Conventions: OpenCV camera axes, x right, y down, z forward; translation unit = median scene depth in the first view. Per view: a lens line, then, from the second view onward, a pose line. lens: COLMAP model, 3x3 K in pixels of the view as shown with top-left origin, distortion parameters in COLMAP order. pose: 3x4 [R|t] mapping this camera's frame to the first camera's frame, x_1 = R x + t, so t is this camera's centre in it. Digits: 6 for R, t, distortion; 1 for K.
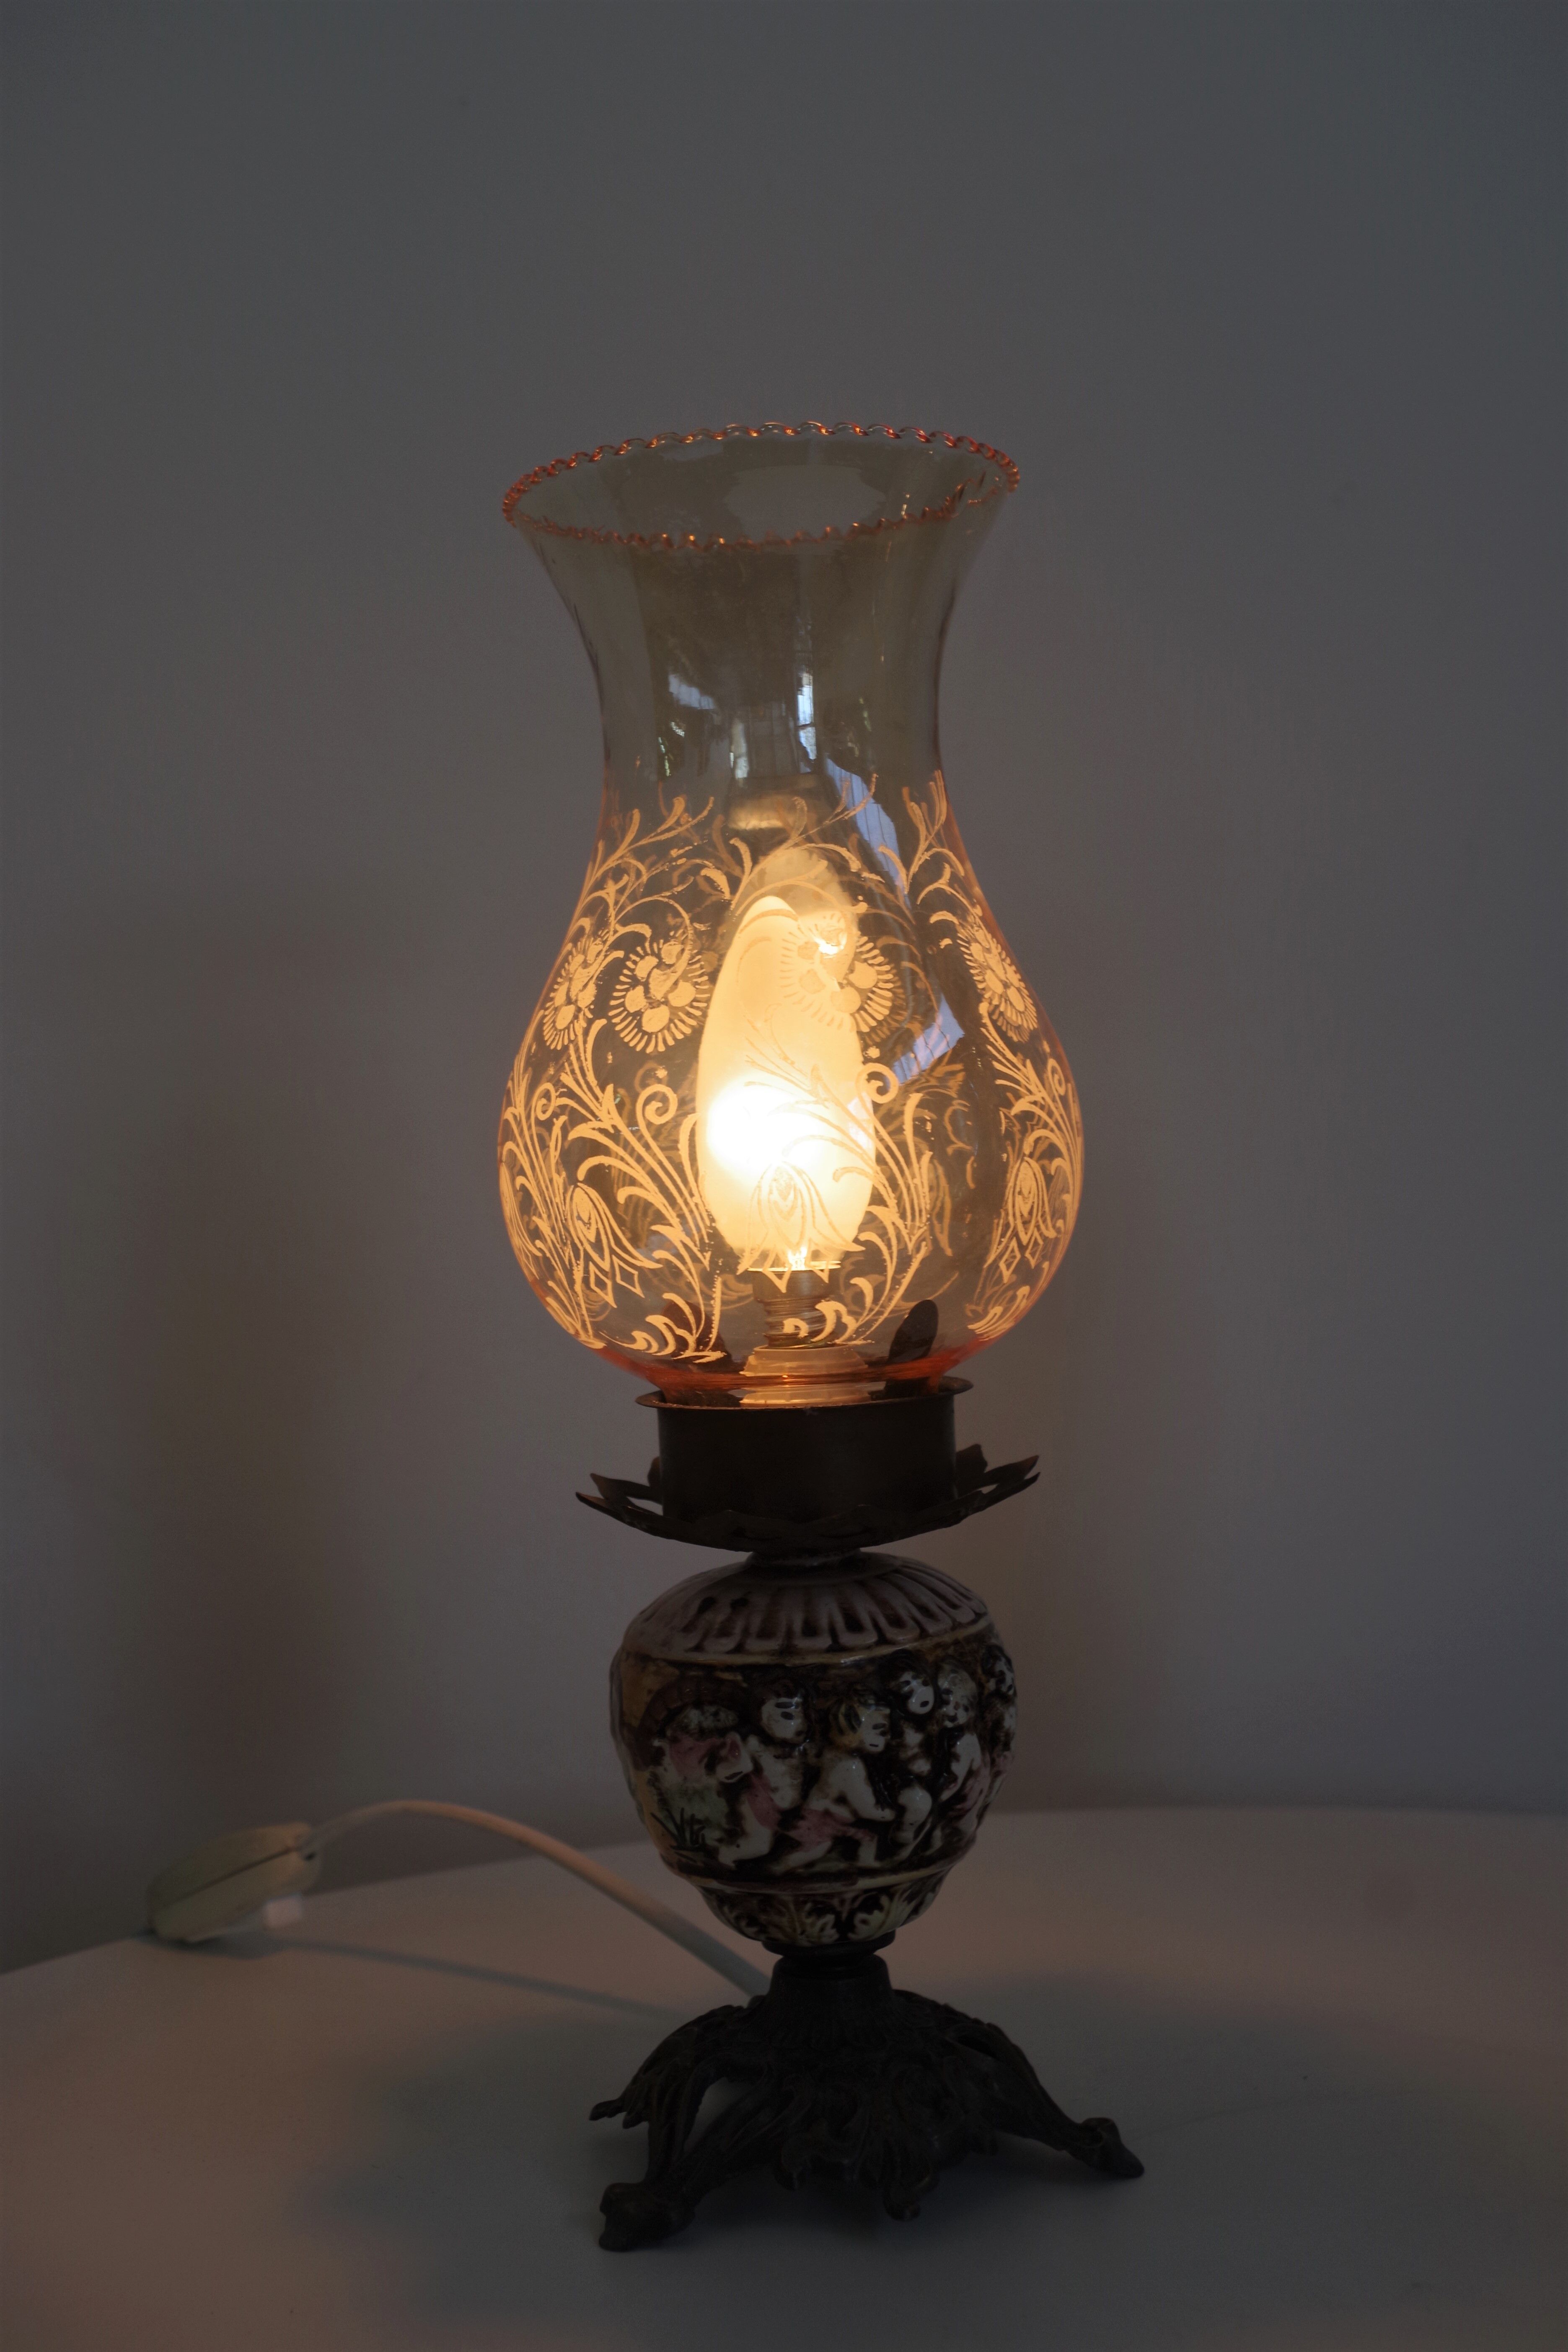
lens RADIAL K [[2911.1, 0, 782.0], [0, 2911.1, 1171.6], [0, 0, 1]] dist [-0.097877, 0.000000]
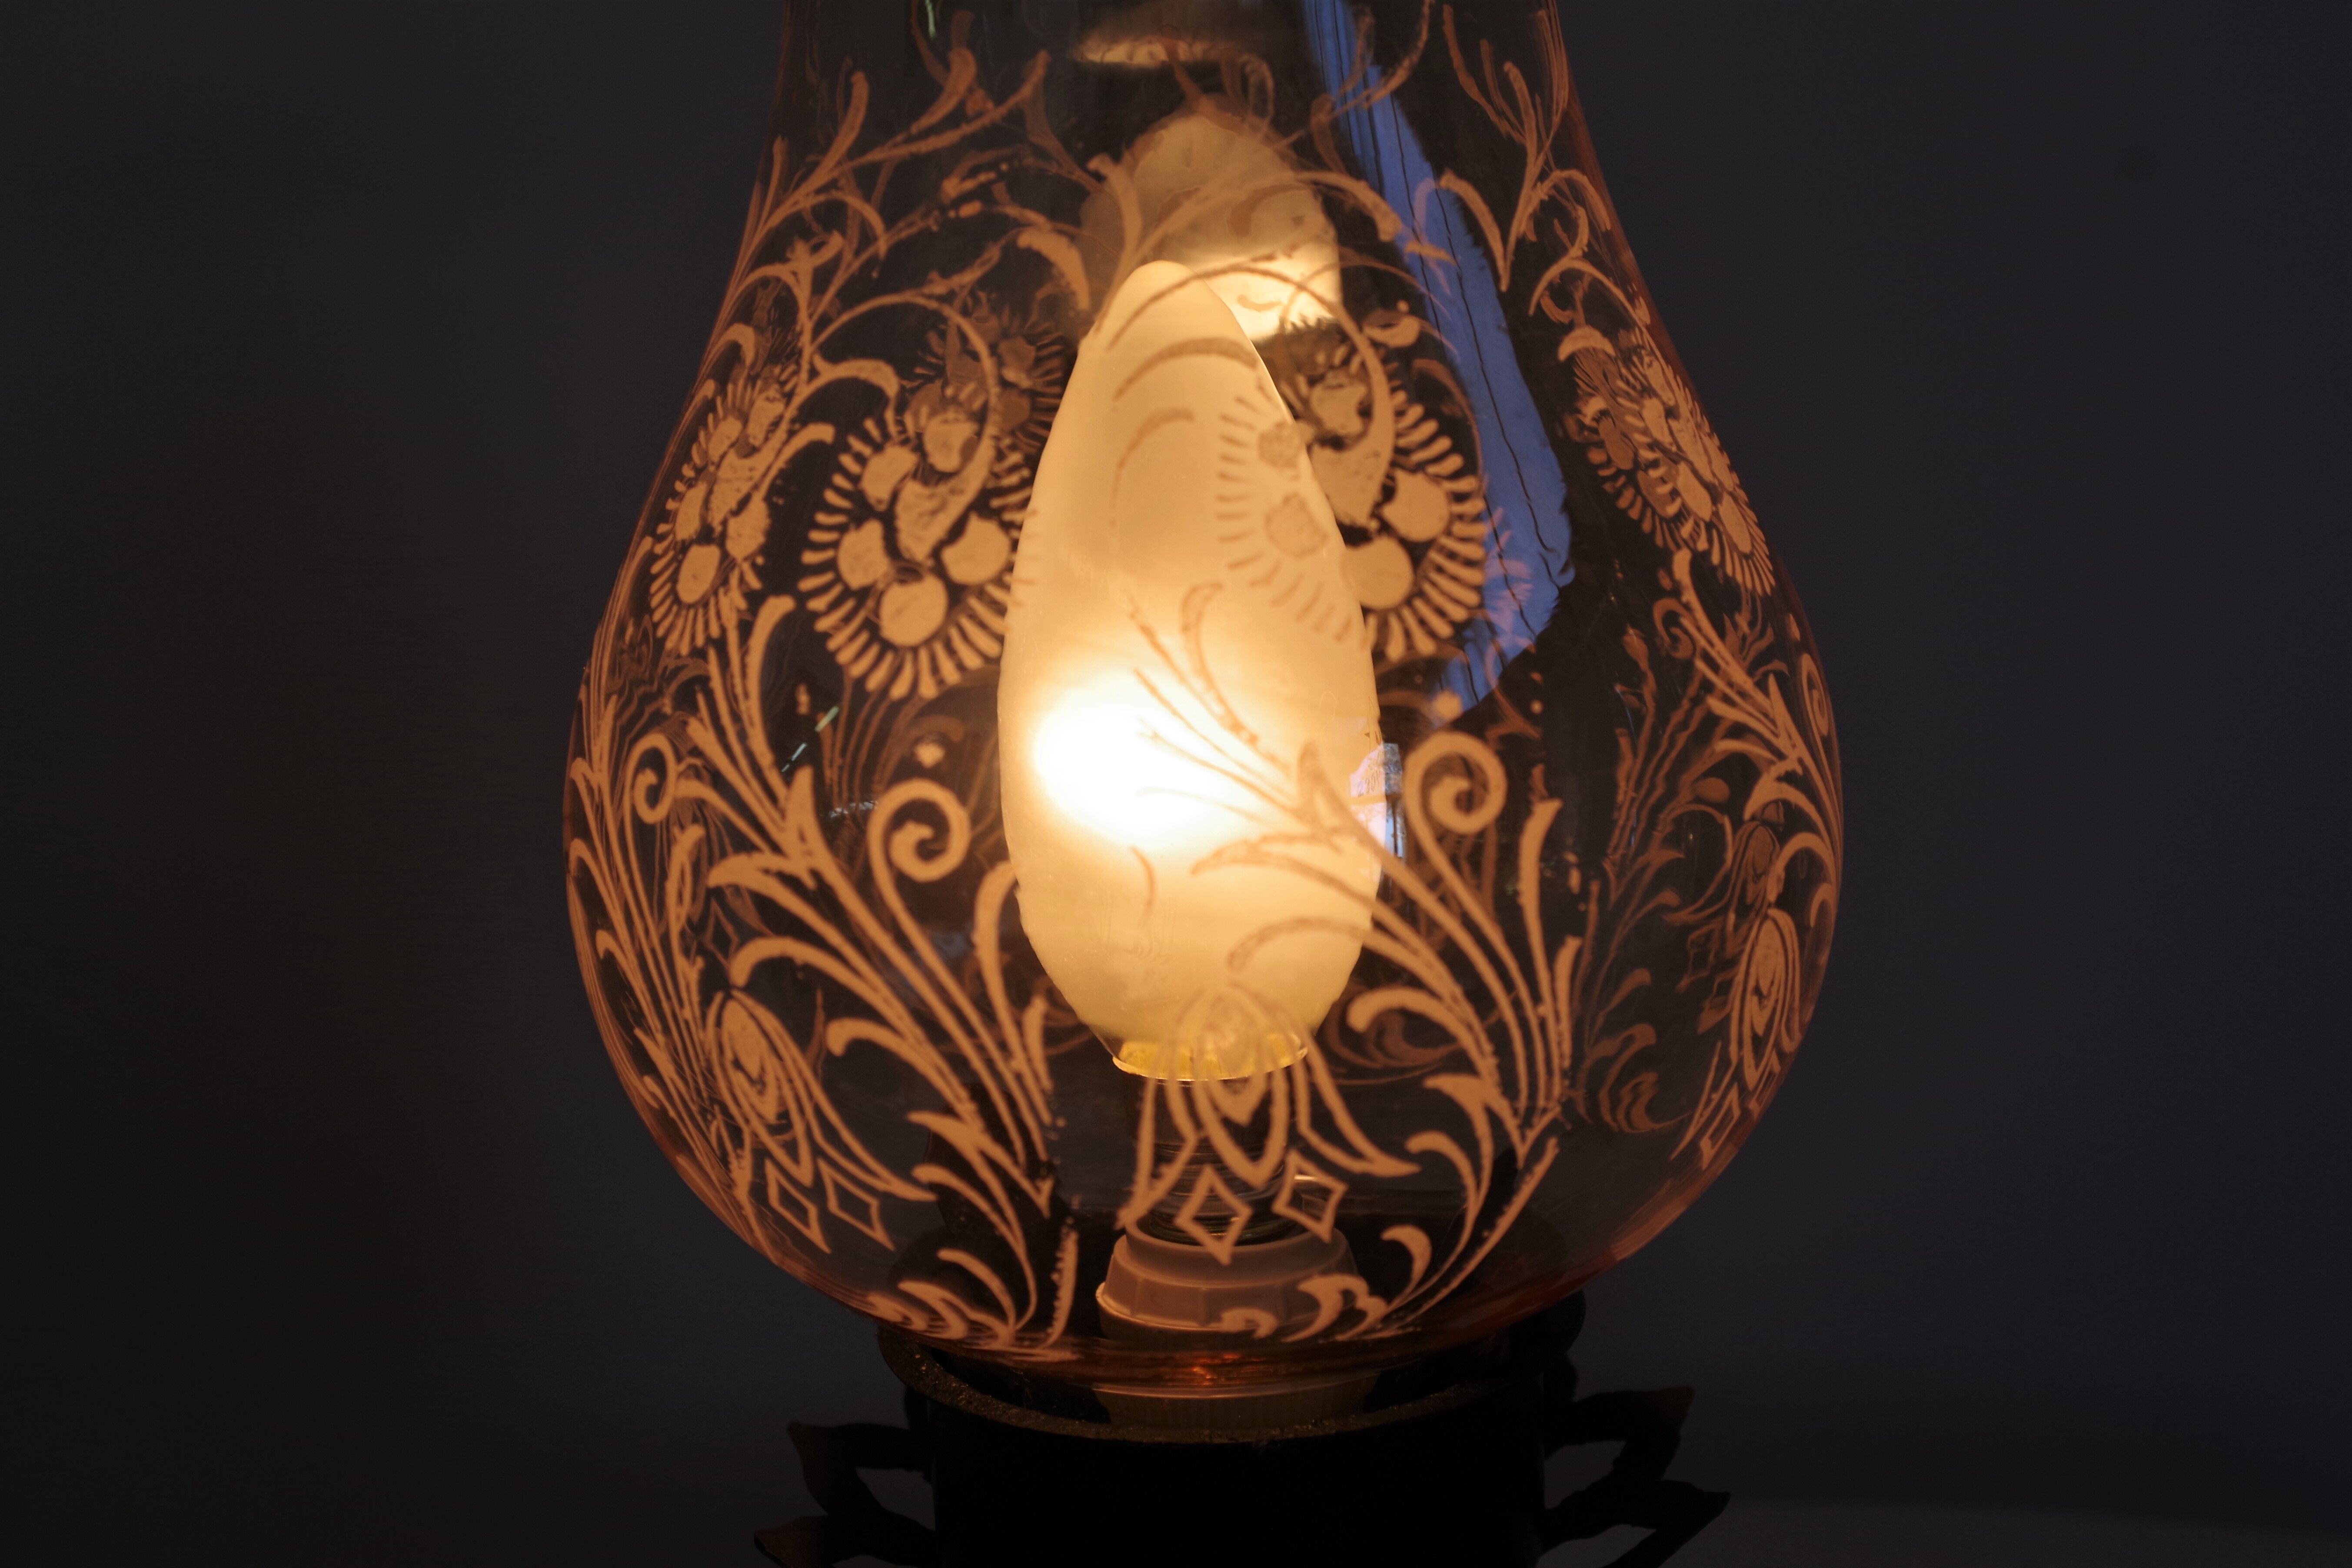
lens RADIAL K [[3097.2, 0, 1246.3], [0, 3097.2, 820.0], [0, 0, 1]] dist [-0.114658, 0.000000]
pose [[0.997564, -0.006997, 0.069400, -0.026444], [-0.004513, 0.986398, 0.164315, -0.093961], [-0.069605, -0.164228, 0.983964, 0.553027]]
